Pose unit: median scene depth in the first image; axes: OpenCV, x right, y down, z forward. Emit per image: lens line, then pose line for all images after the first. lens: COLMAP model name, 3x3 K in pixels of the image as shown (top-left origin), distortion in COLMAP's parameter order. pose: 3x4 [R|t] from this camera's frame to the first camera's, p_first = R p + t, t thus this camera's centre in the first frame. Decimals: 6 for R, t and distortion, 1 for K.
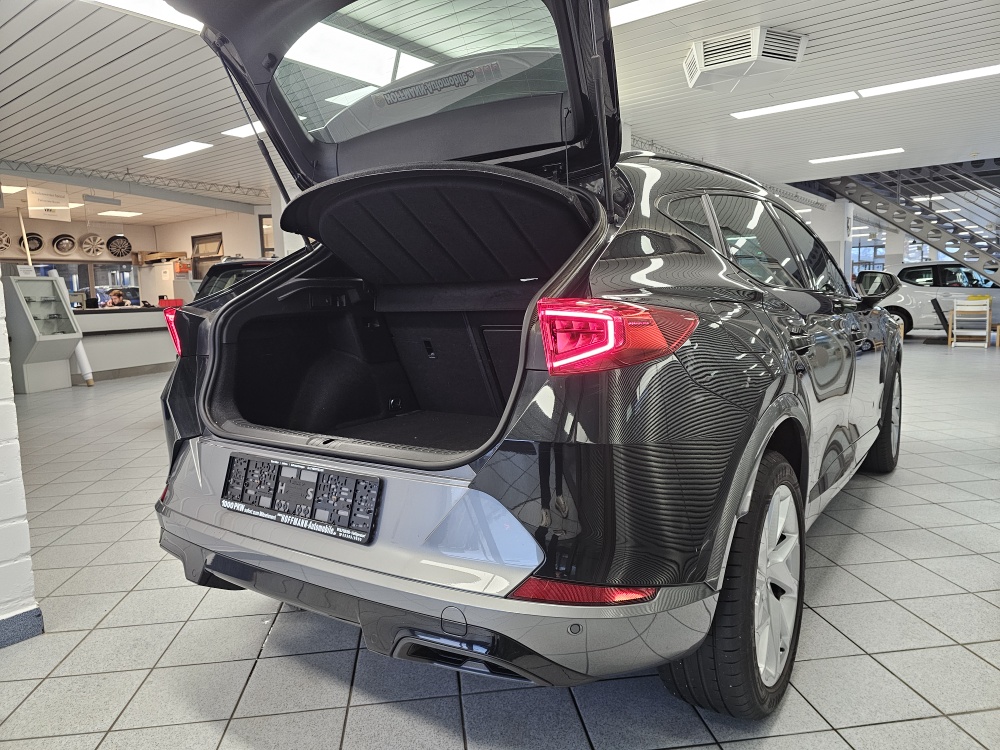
lens RADIAL K [[682.9, 0, 500.0], [0, 682.9, 375.0], [0, 0, 1]] dist [0.005559, 0.002348]
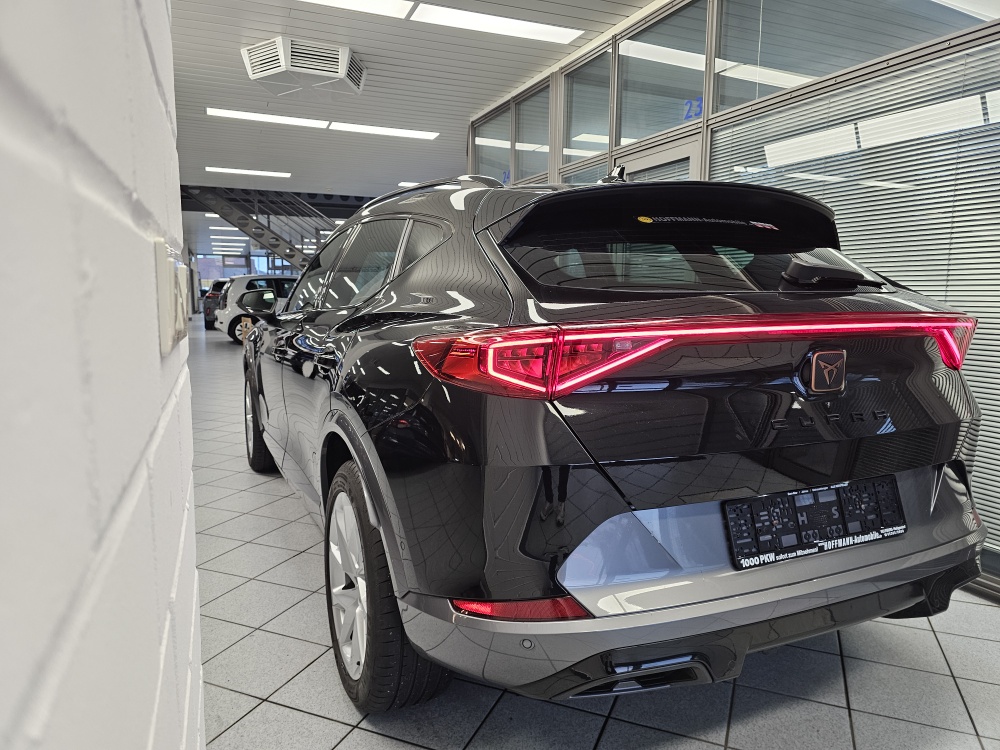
lens RADIAL K [[682.9, 0, 500.0], [0, 682.9, 375.0], [0, 0, 1]] dist [0.005559, 0.002348]
pose [[0.491275, -0.068370, 0.868317, -0.435410], [0.075111, 0.996526, 0.035969, -0.030091], [-0.867760, 0.047550, 0.494704, 0.296405]]
